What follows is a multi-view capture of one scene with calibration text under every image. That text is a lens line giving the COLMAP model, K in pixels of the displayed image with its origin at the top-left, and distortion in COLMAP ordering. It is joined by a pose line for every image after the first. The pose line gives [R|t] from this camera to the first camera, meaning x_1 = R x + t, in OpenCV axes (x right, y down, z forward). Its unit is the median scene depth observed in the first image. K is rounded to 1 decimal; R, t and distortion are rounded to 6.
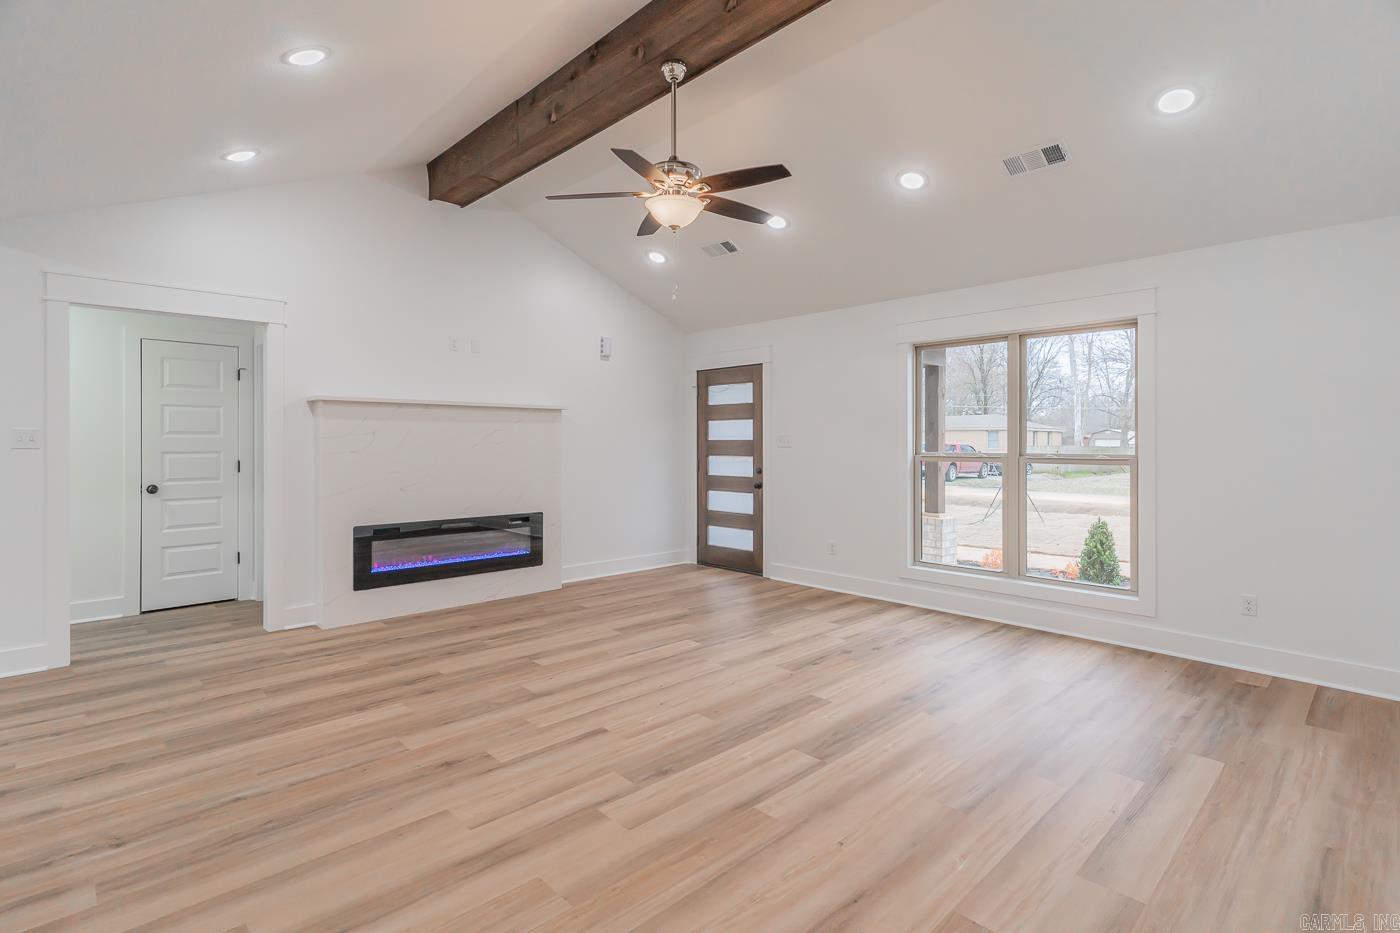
lens RADIAL K [[673.1, 0, 696.0], [0, 673.1, 447.0], [0, 0, 1]] dist [0.003773, -0.000786]
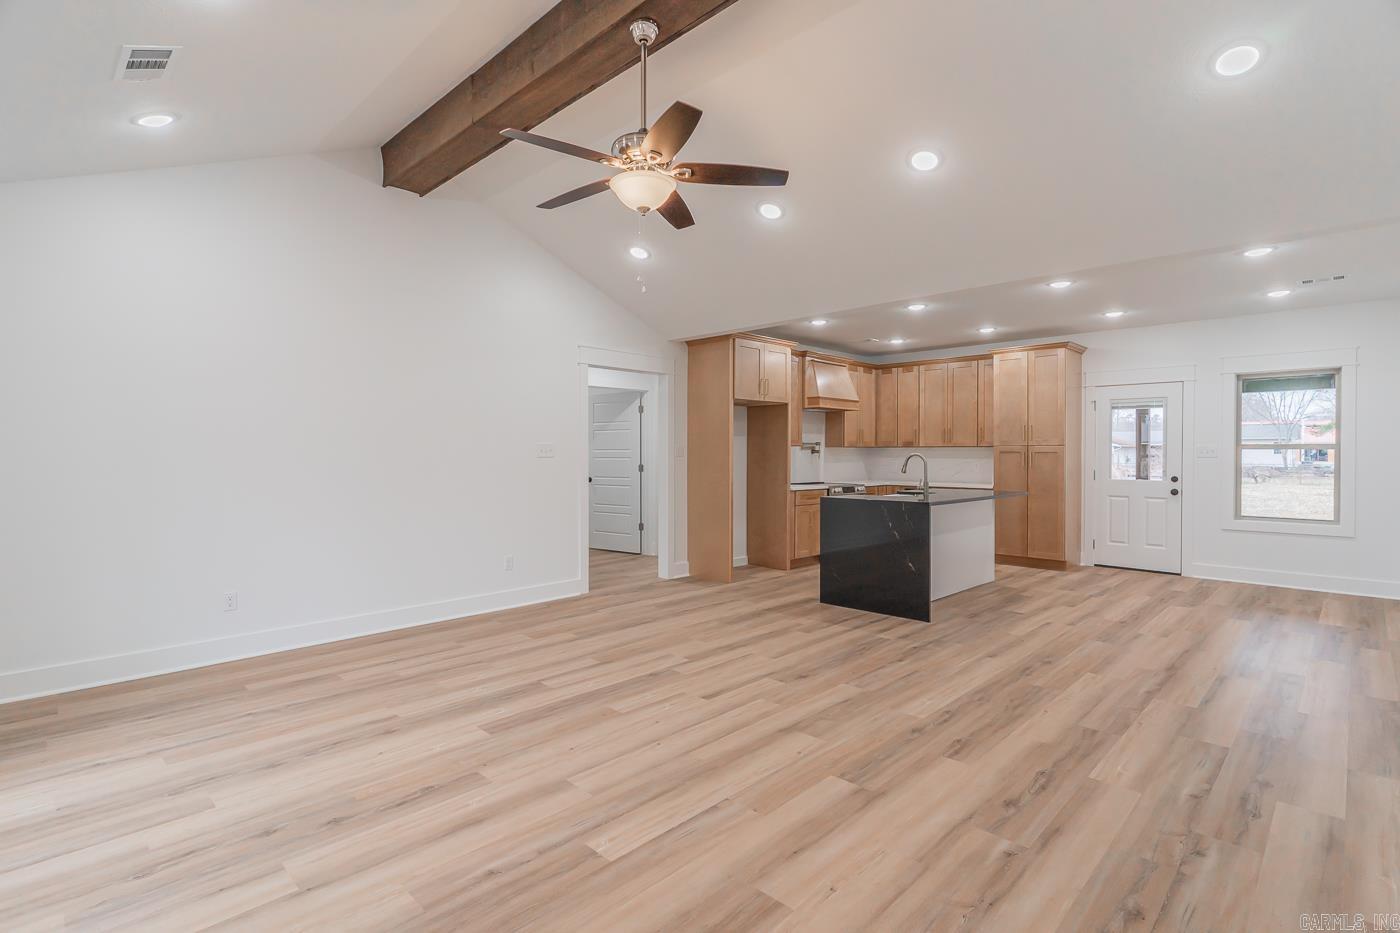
lens RADIAL K [[673.1, 0, 691.9], [0, 673.1, 460.4], [0, 0, 1]] dist [0.003773, -0.000786]
pose [[-0.999698, -0.001190, -0.024554, -0.053956], [-0.001668, 0.999809, 0.019469, -0.010695], [0.024527, 0.019504, -0.999509, 1.374606]]
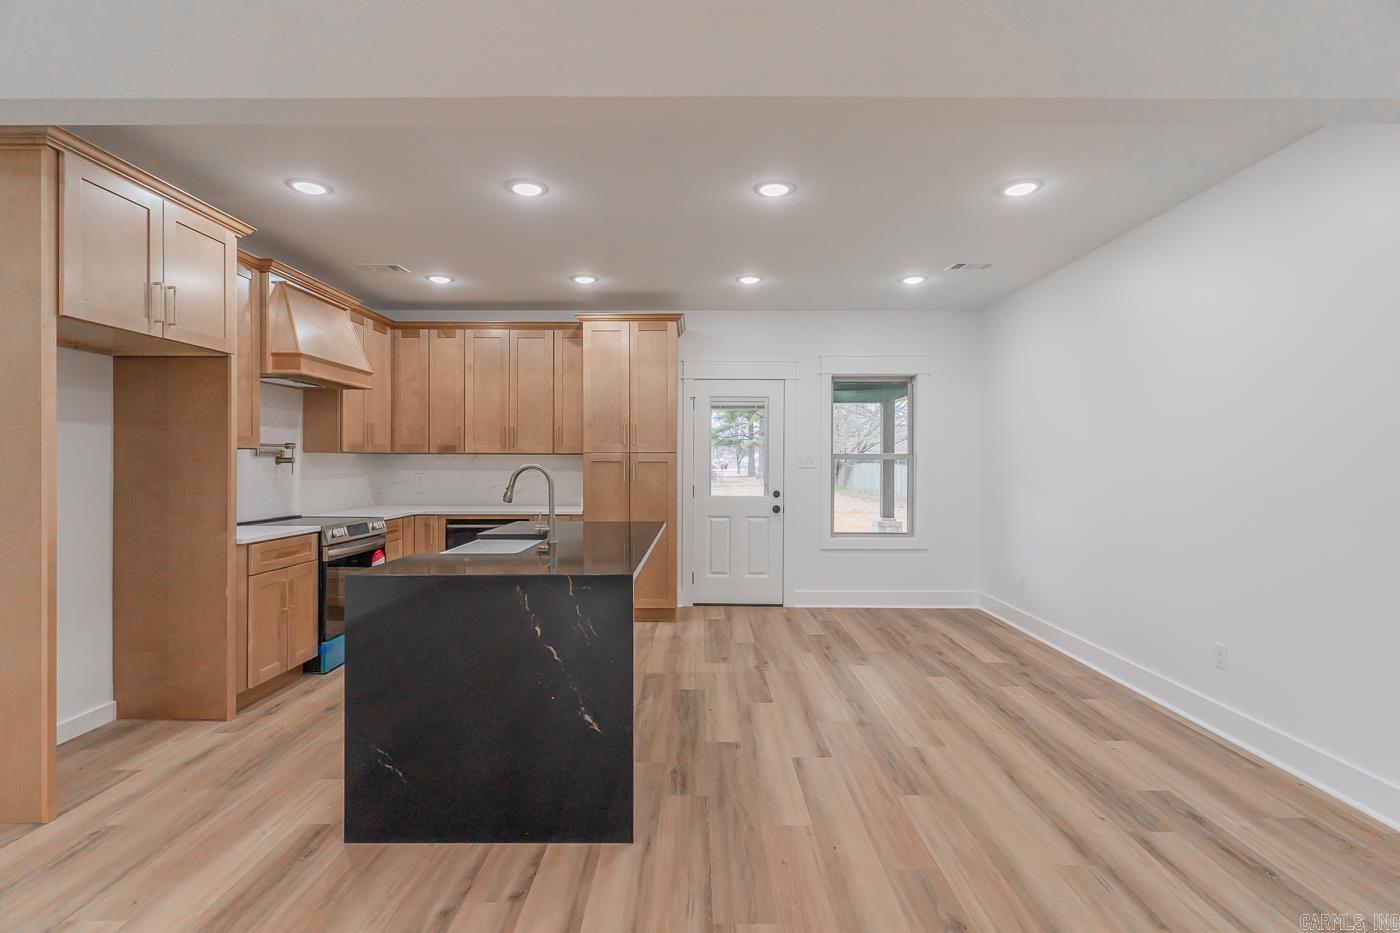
lens RADIAL K [[673.1, 0, 699.8], [0, 673.1, 465.1], [0, 0, 1]] dist [0.003773, -0.000786]
pose [[-0.693700, 0.000334, -0.720264, -0.144407], [-0.008340, 0.999929, 0.008496, -0.006033], [0.720216, 0.011900, -0.693648, 0.684822]]
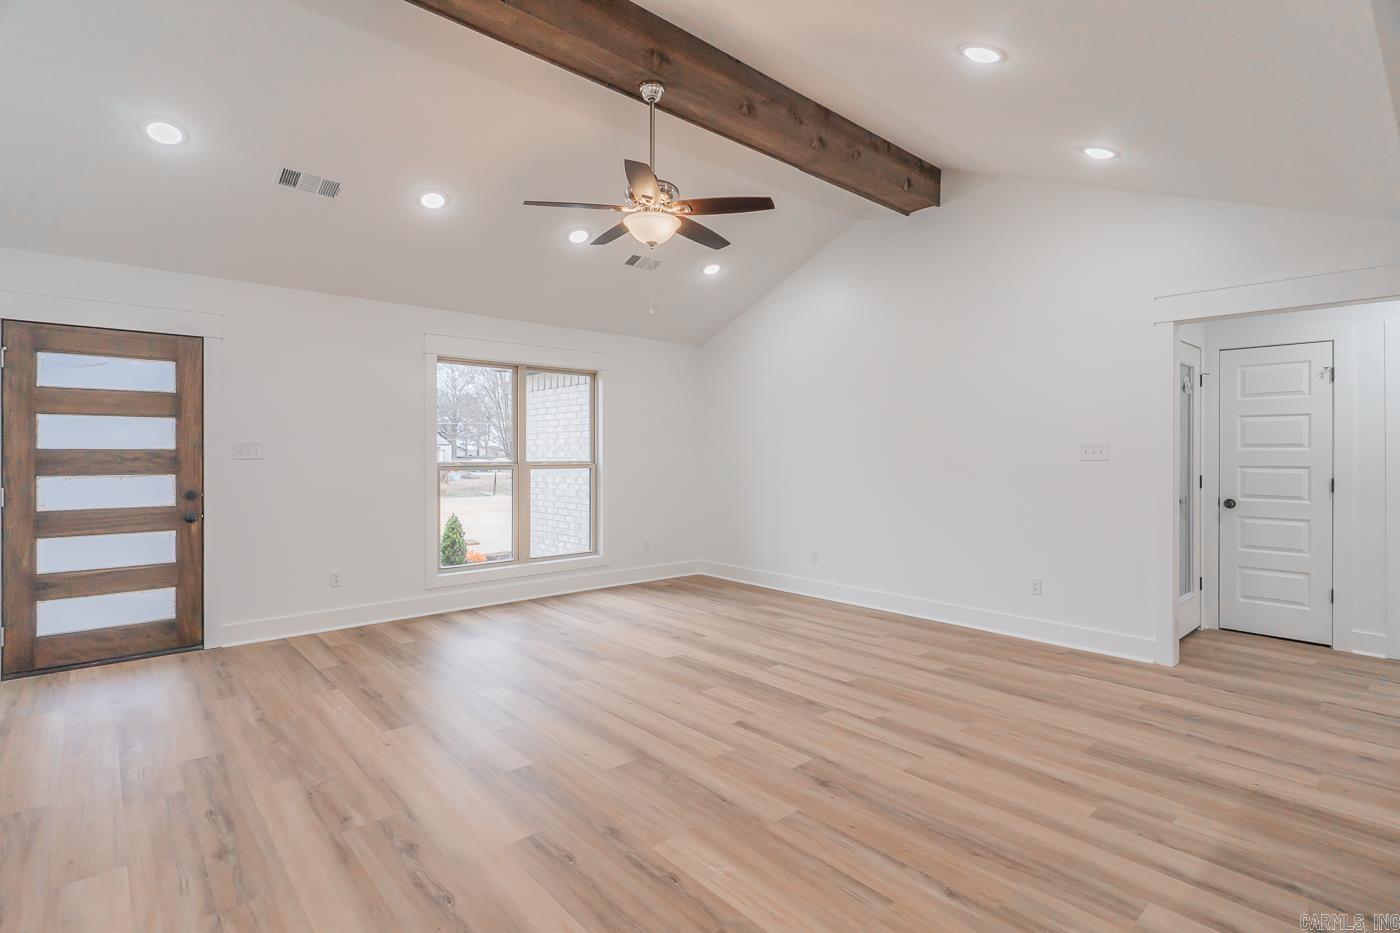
lens RADIAL K [[673.1, 0, 694.4], [0, 673.1, 454.7], [0, 0, 1]] dist [0.003773, -0.000786]
pose [[0.041593, -0.002358, 0.999132, -0.766477], [0.005774, 0.999981, 0.002119, -0.005034], [-0.999118, 0.005681, 0.041606, 0.649487]]
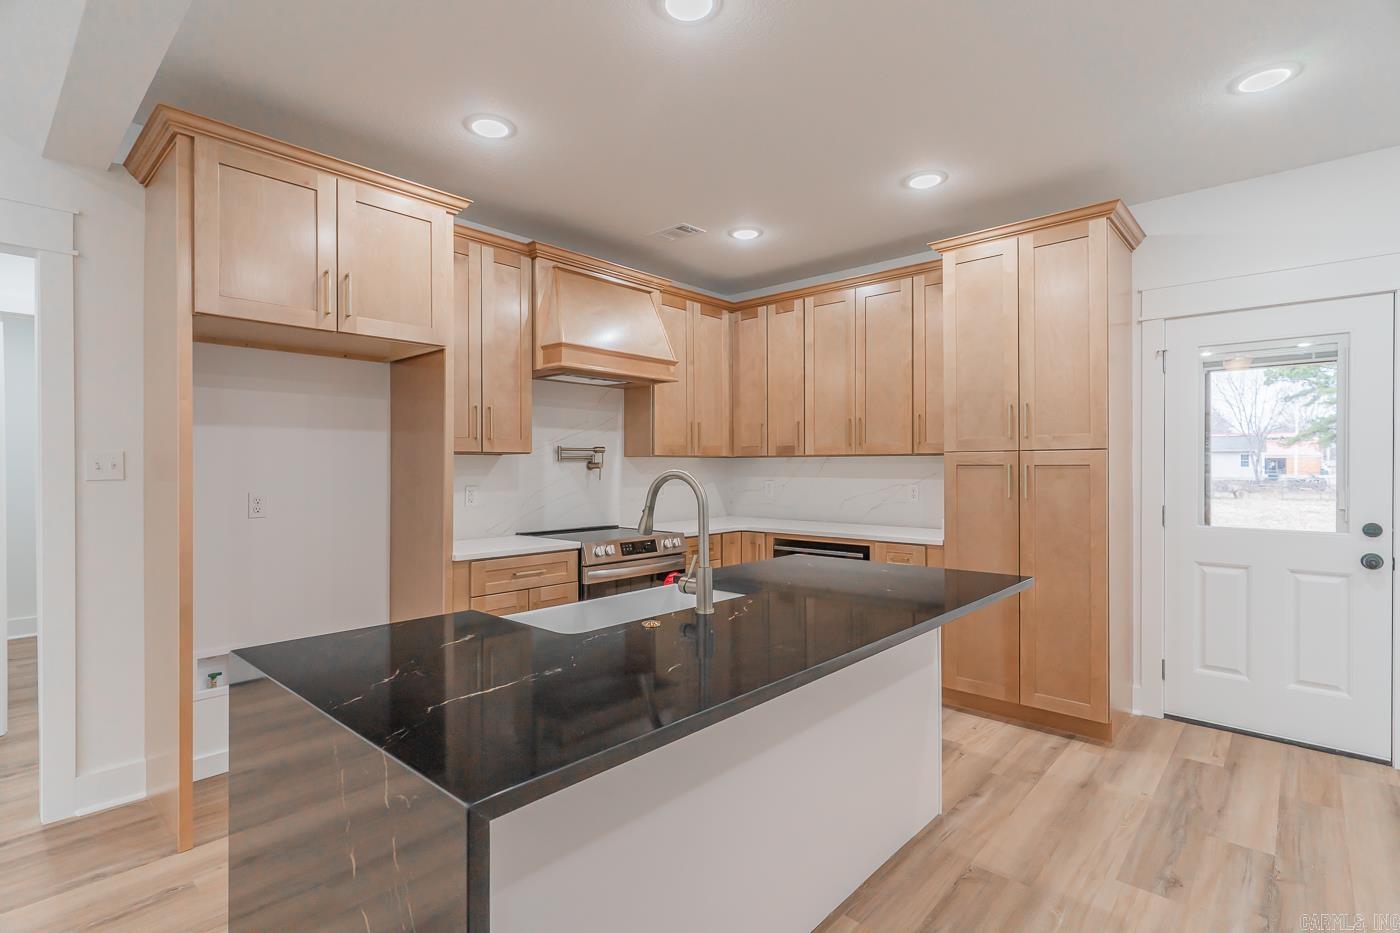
lens RADIAL K [[673.1, 0, 689.1], [0, 673.1, 468.9], [0, 0, 1]] dist [0.003773, -0.000786]
pose [[-0.997747, 0.001323, -0.067068, -0.495319], [0.000584, 0.999939, 0.011031, -0.004946], [0.067079, 0.010967, -0.997687, 0.481634]]
